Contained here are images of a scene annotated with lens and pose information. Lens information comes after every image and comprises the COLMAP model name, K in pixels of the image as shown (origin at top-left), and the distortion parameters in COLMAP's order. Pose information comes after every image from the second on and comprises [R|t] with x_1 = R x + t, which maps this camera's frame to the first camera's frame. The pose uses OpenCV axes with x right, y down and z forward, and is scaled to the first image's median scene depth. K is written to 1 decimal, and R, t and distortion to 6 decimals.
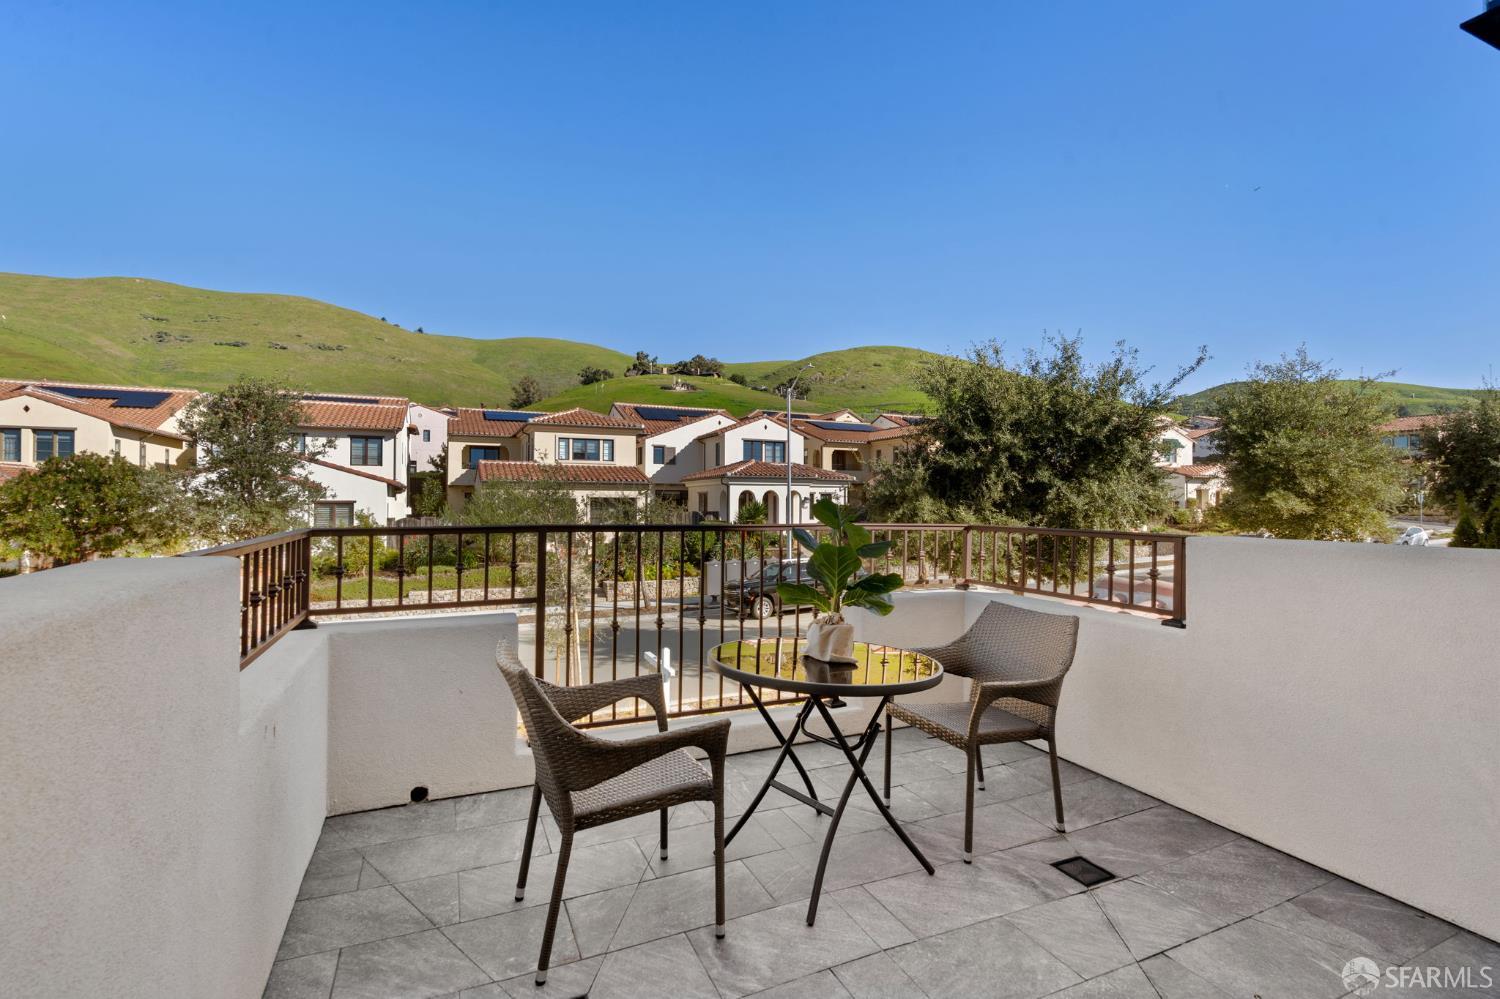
lens RADIAL K [[682.5, 0, 742.5], [0, 682.5, 497.0], [0, 0, 1]] dist [0.001974, 0.000505]
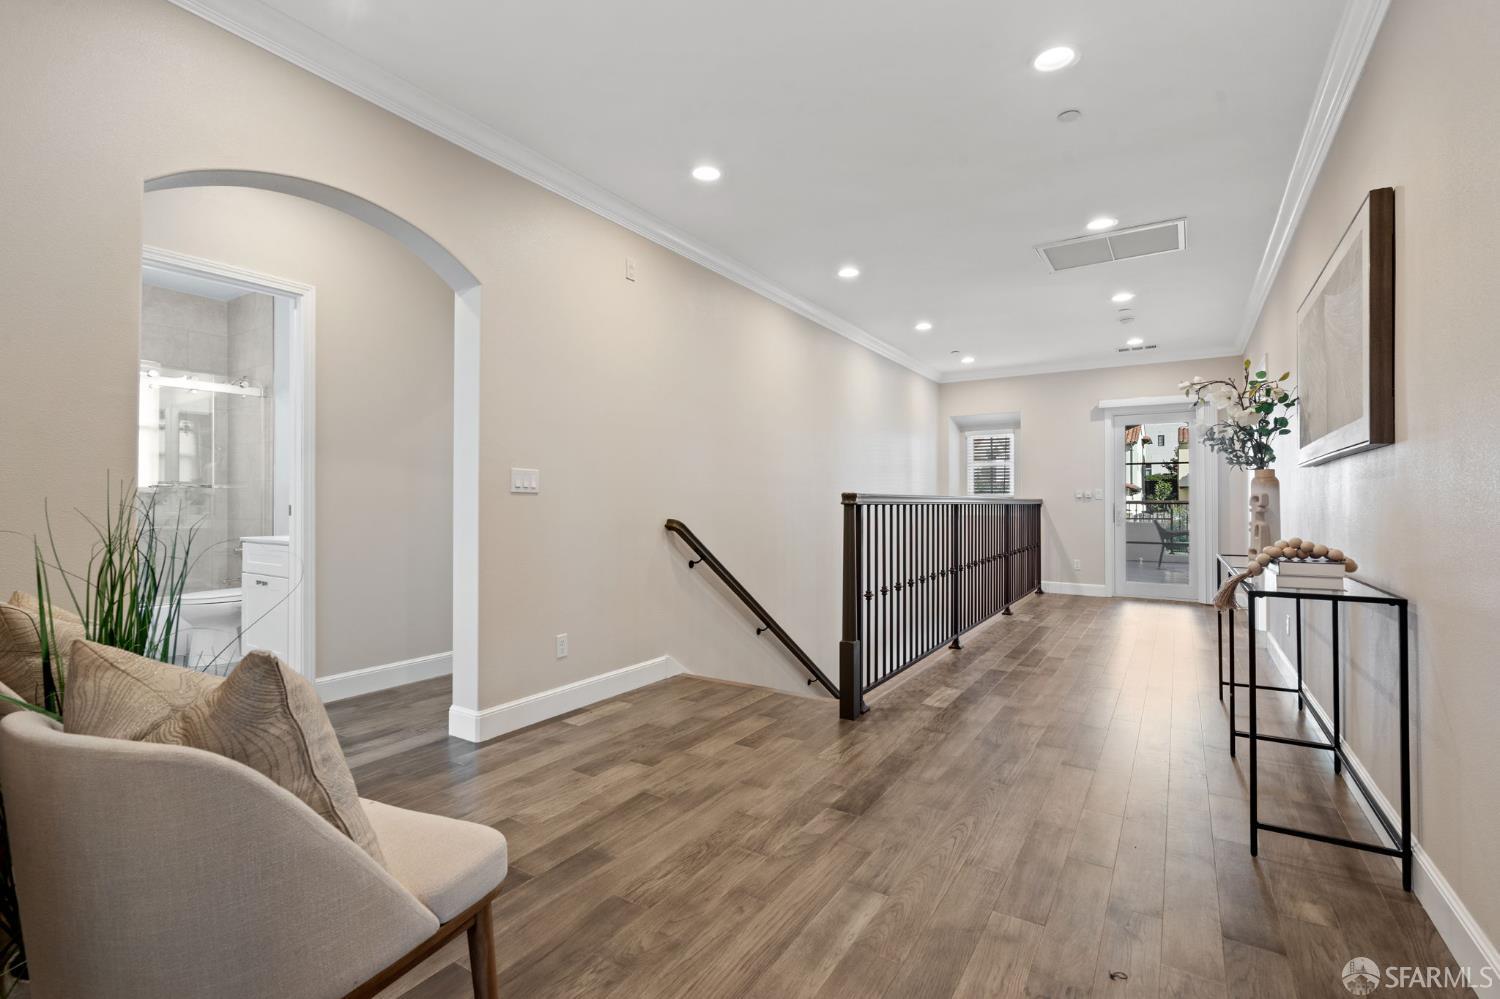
lens RADIAL K [[682.5, 0, 742.5], [0, 682.5, 497.0], [0, 0, 1]] dist [0.001974, 0.000505]
pose [[0.550332, -0.010370, -0.834882, 0.123078], [0.008525, 0.999941, -0.006801, 0.002342], [0.834903, -0.003375, 0.550387, -0.244813]]
